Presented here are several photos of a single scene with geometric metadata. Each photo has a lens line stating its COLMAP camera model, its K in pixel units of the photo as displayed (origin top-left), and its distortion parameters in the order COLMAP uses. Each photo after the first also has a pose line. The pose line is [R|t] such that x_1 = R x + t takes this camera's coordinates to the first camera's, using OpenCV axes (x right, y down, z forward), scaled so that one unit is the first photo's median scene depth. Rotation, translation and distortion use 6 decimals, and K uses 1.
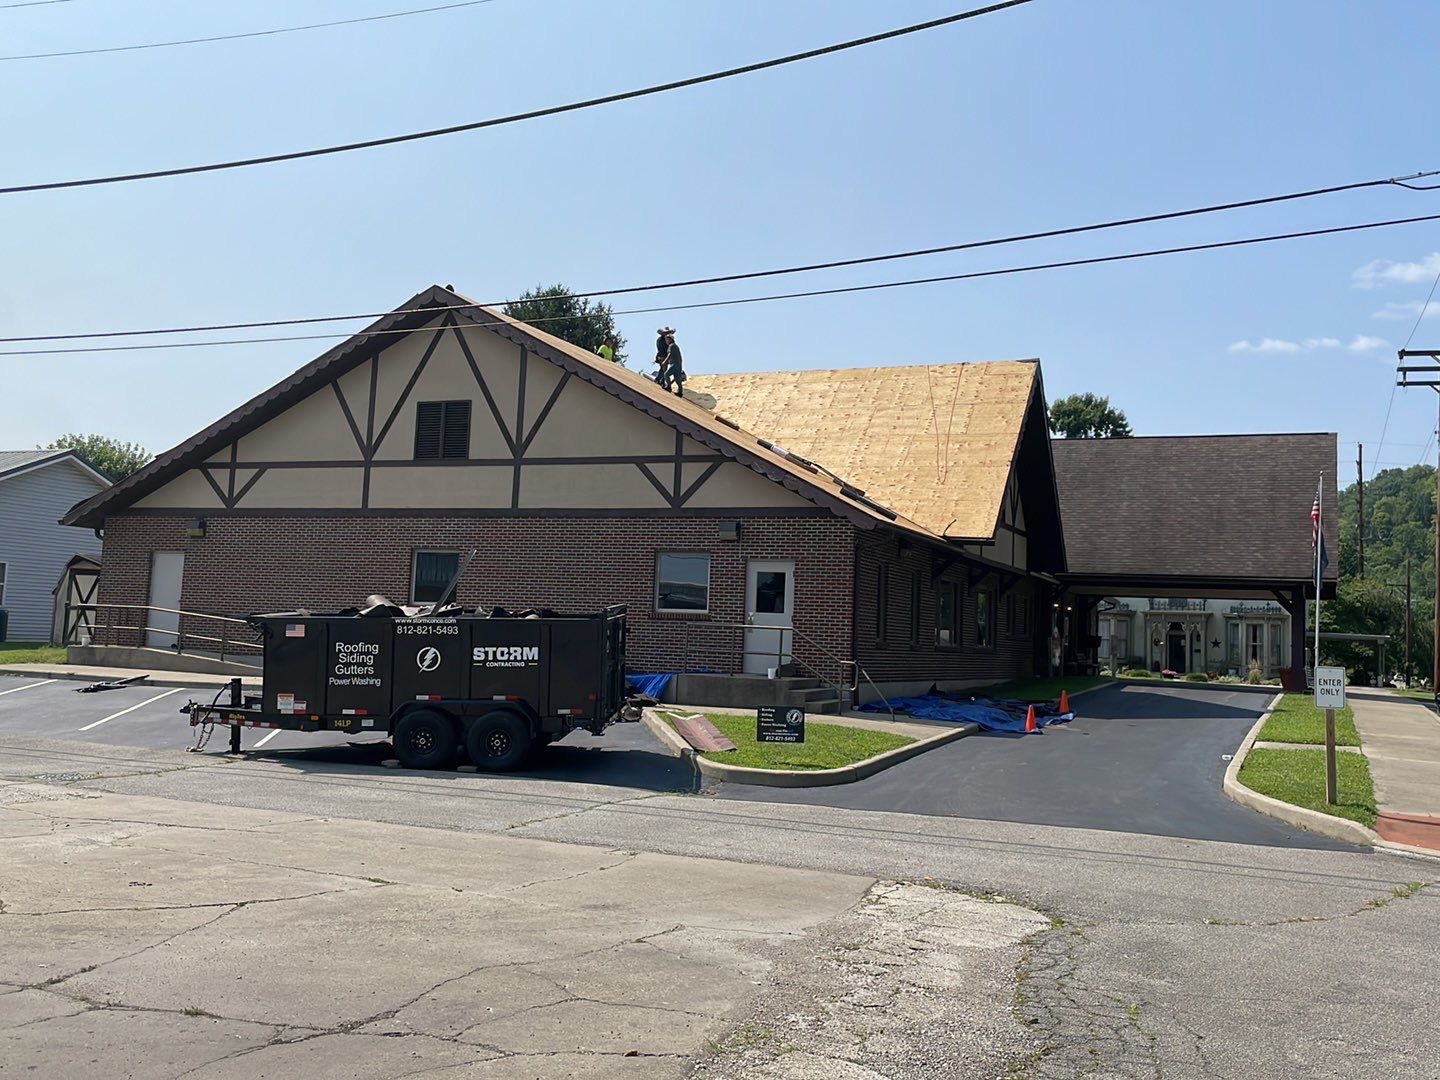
lens RADIAL K [[1374.0, 0, 718.3], [0, 1374.0, 509.6], [0, 0, 1]] dist [0.100673, -0.164241]
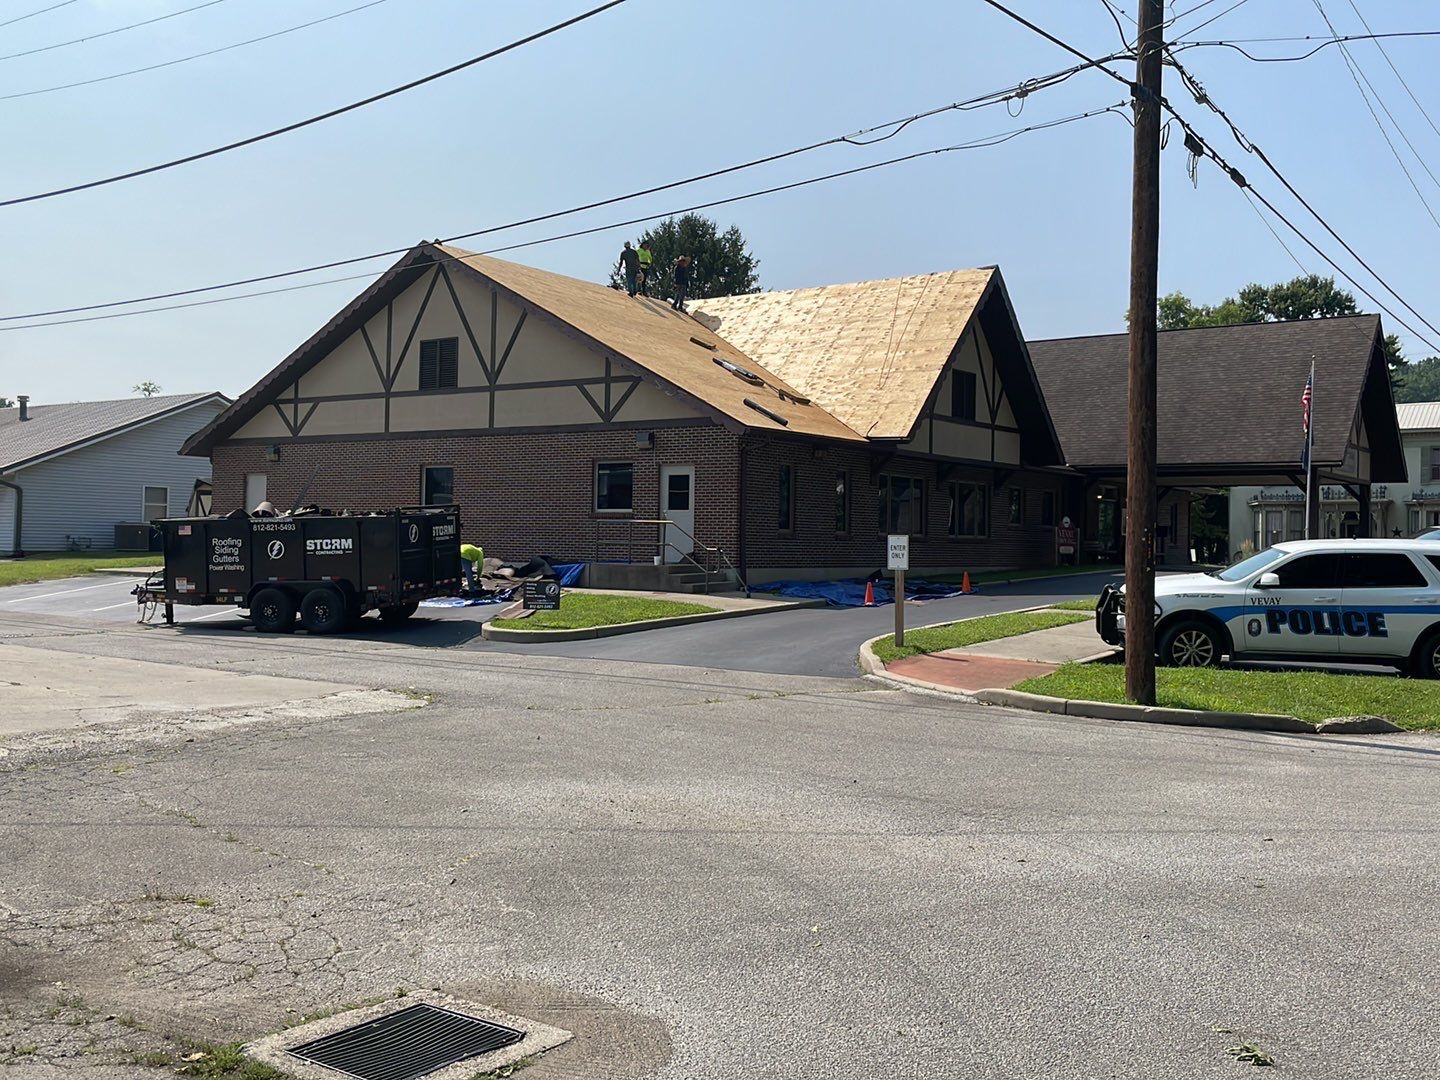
lens RADIAL K [[1356.6, 0, 714.5], [0, 1356.6, 521.3], [0, 0, 1]] dist [0.112907, -0.164334]
pose [[0.975350, -0.026400, -0.219077, 0.286403], [0.042527, 0.996694, 0.069225, 0.006038], [0.216526, -0.076835, 0.973249, -0.097874]]
